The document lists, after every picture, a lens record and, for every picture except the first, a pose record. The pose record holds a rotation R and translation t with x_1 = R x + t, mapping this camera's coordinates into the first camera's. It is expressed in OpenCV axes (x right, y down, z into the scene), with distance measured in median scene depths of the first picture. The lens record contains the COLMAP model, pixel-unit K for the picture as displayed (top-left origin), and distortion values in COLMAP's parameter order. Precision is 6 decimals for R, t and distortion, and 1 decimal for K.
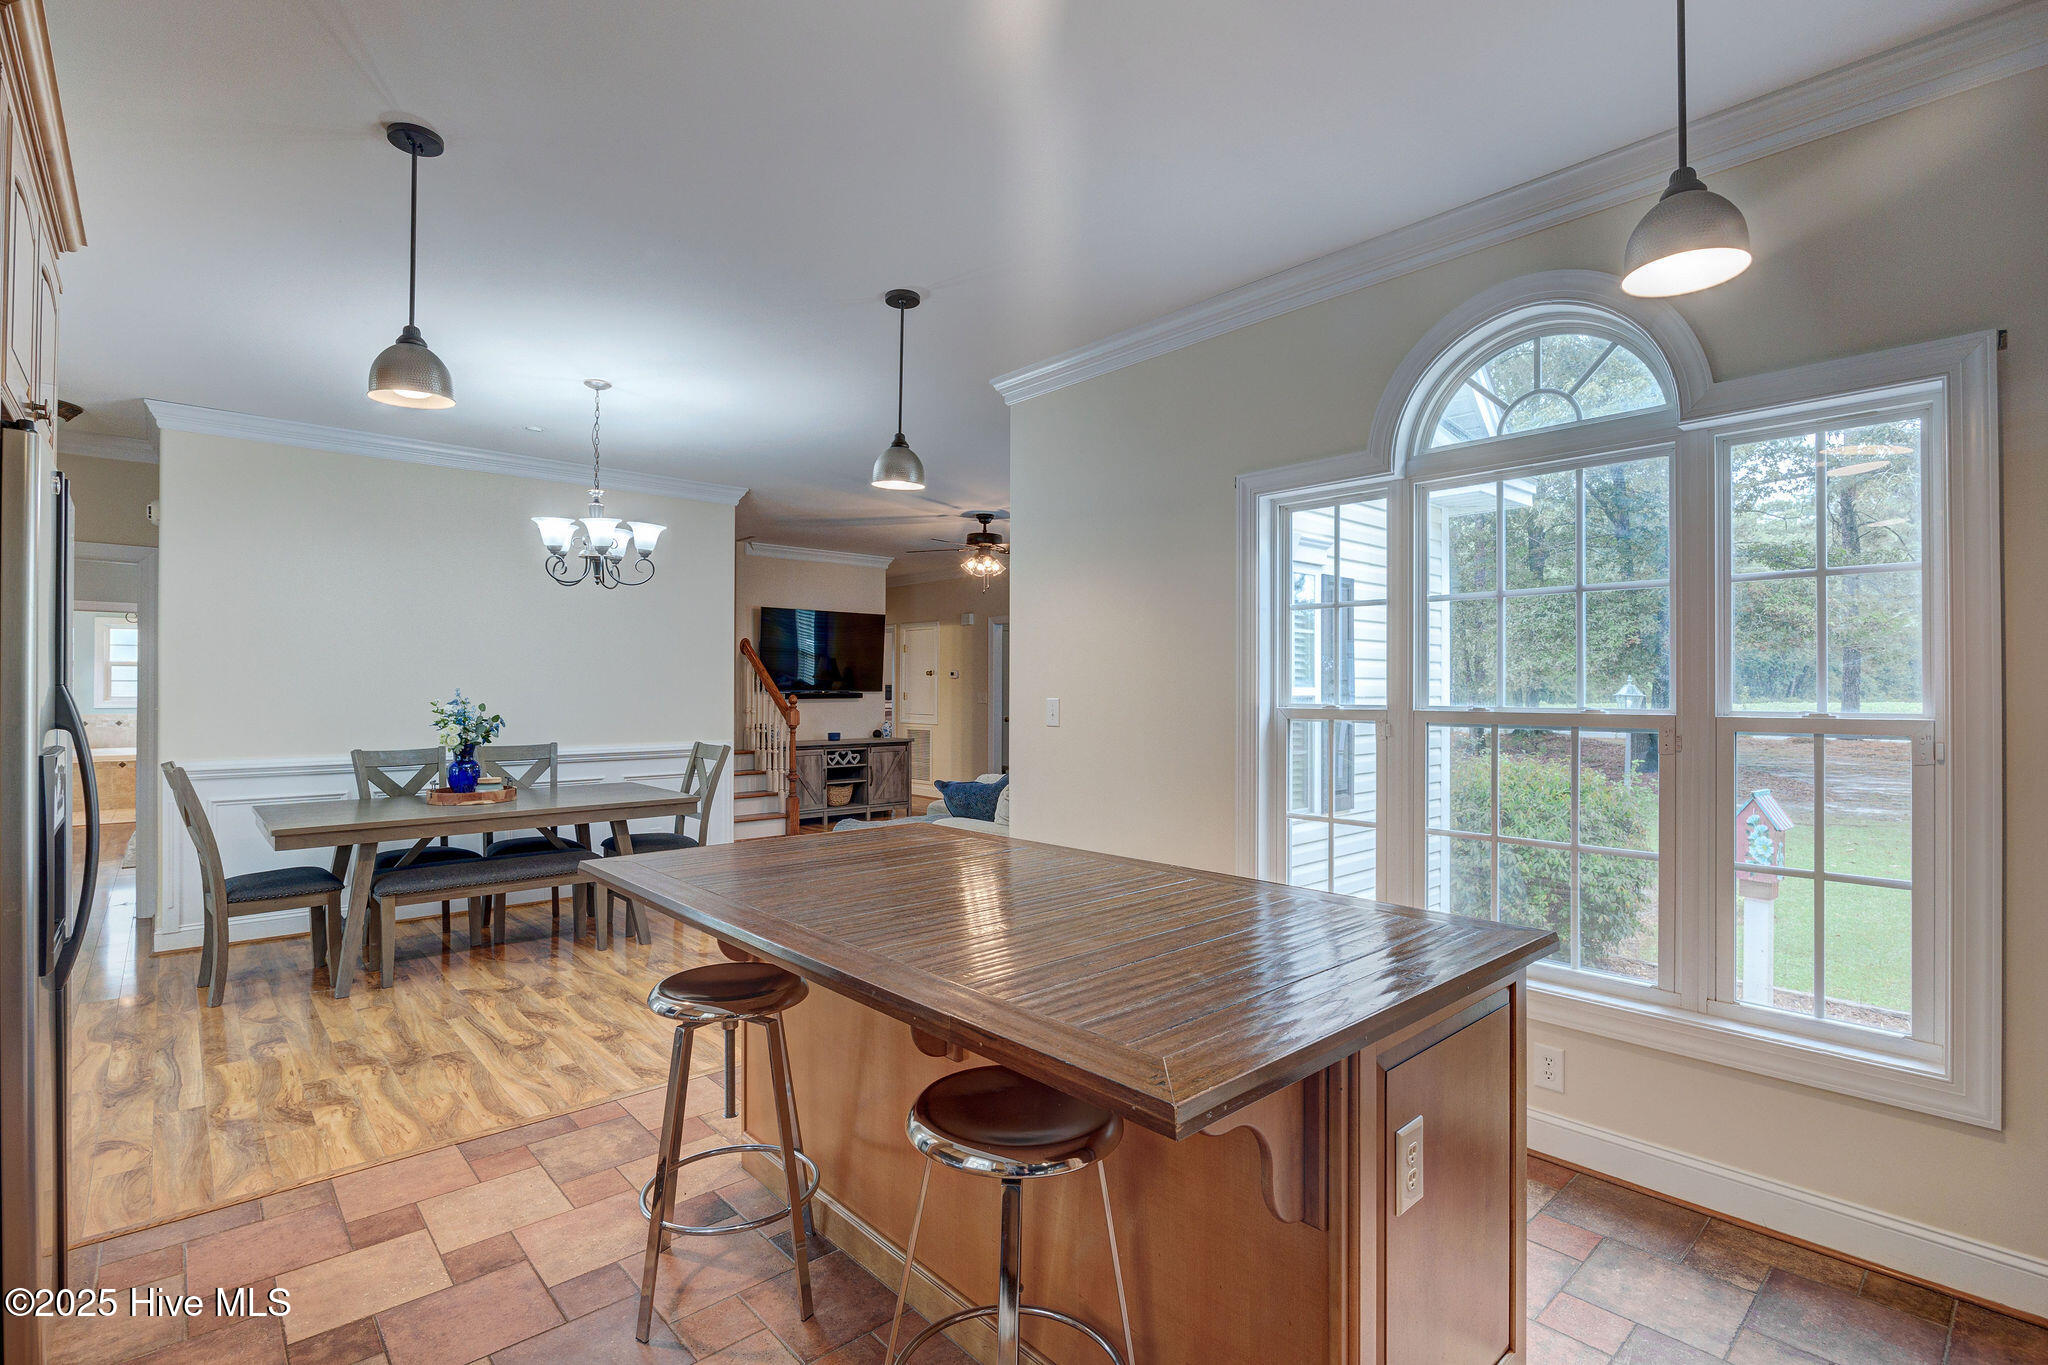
lens RADIAL K [[961.5, 0, 1033.4], [0, 961.5, 683.9], [0, 0, 1]] dist [-0.016800, 0.002173]
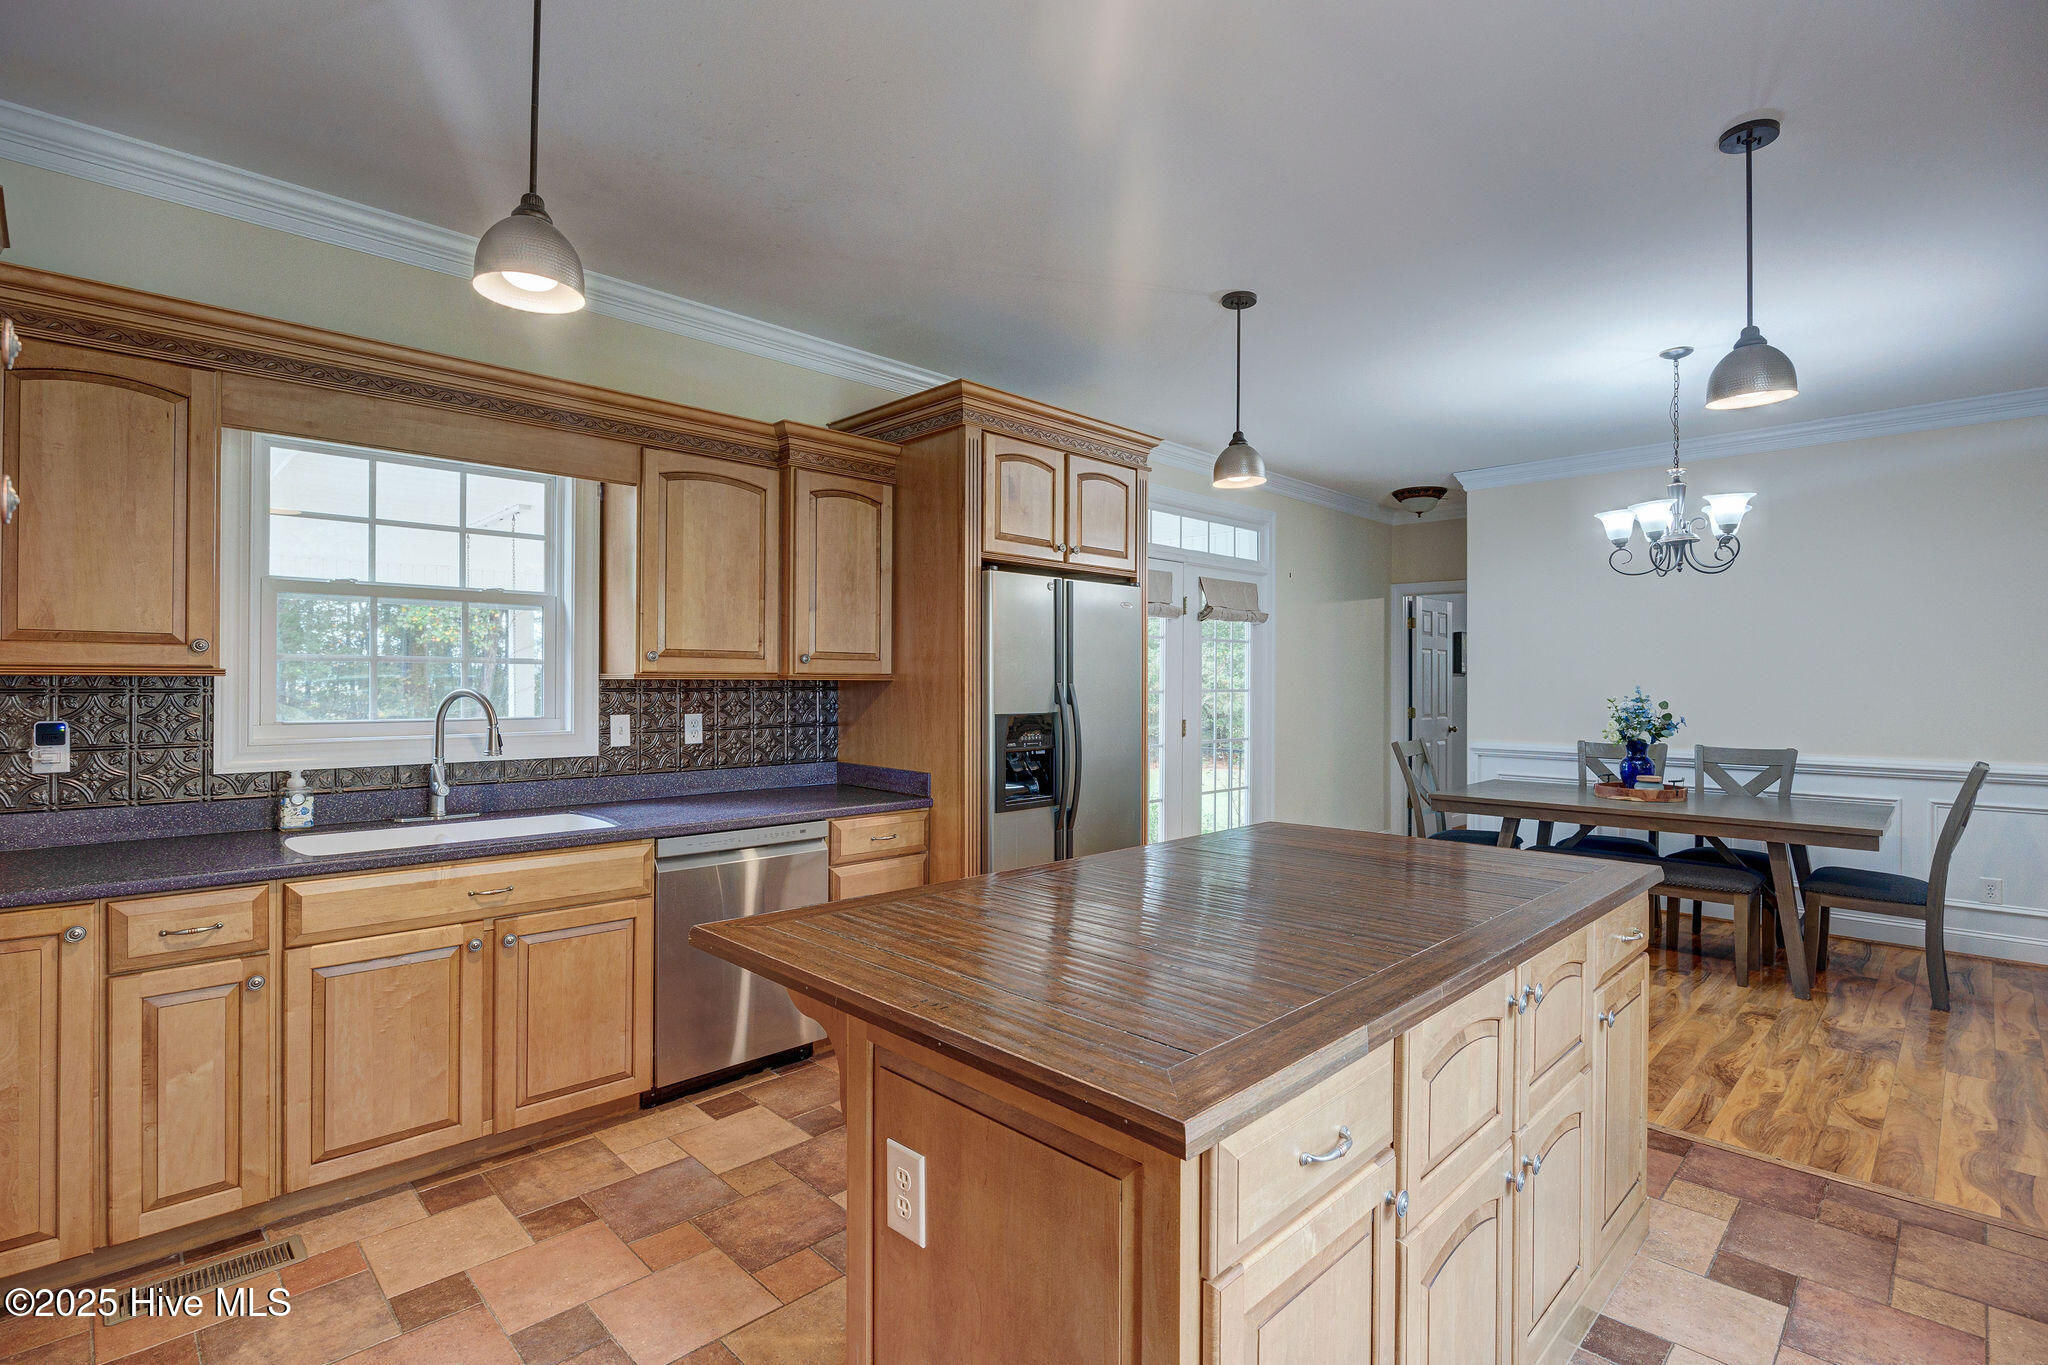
lens RADIAL K [[961.5, 0, 1025.3], [0, 961.5, 678.0], [0, 0, 1]] dist [-0.016800, 0.002173]
pose [[0.039745, -0.003832, -0.999203, 0.264343], [-0.000454, 0.999992, -0.003853, 0.000659], [0.999210, 0.000607, 0.039743, 0.214093]]
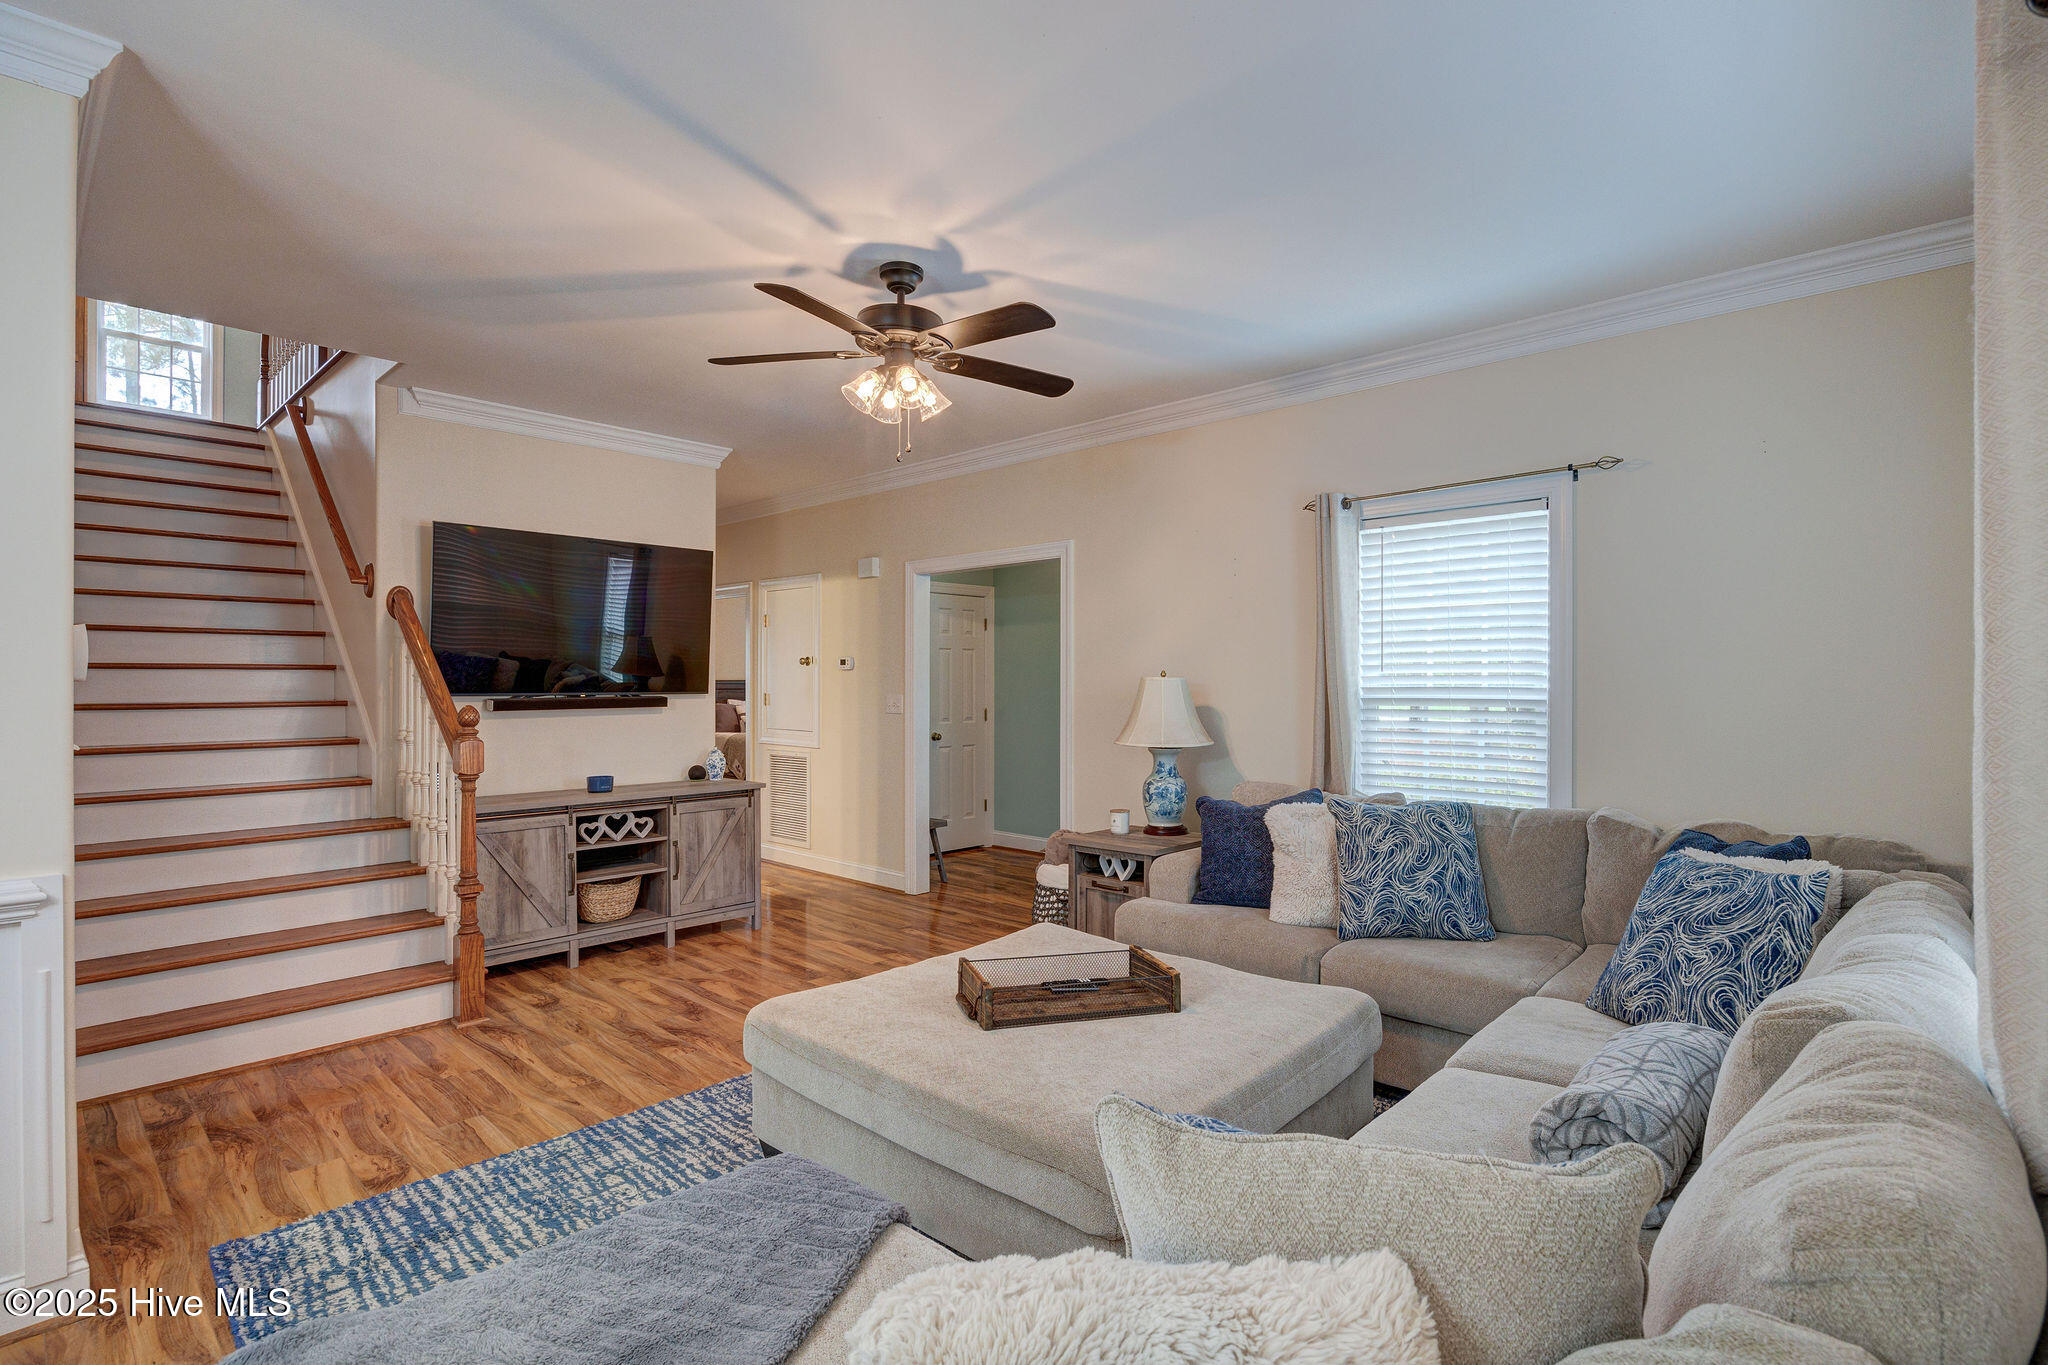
lens RADIAL K [[961.5, 0, 1034.6], [0, 961.5, 677.7], [0, 0, 1]] dist [-0.016800, 0.002173]
pose [[0.995756, 0.000909, 0.092025, -0.034021], [-0.000854, 0.999999, -0.000634, -0.001905], [-0.092025, 0.000553, 0.995757, 0.636539]]
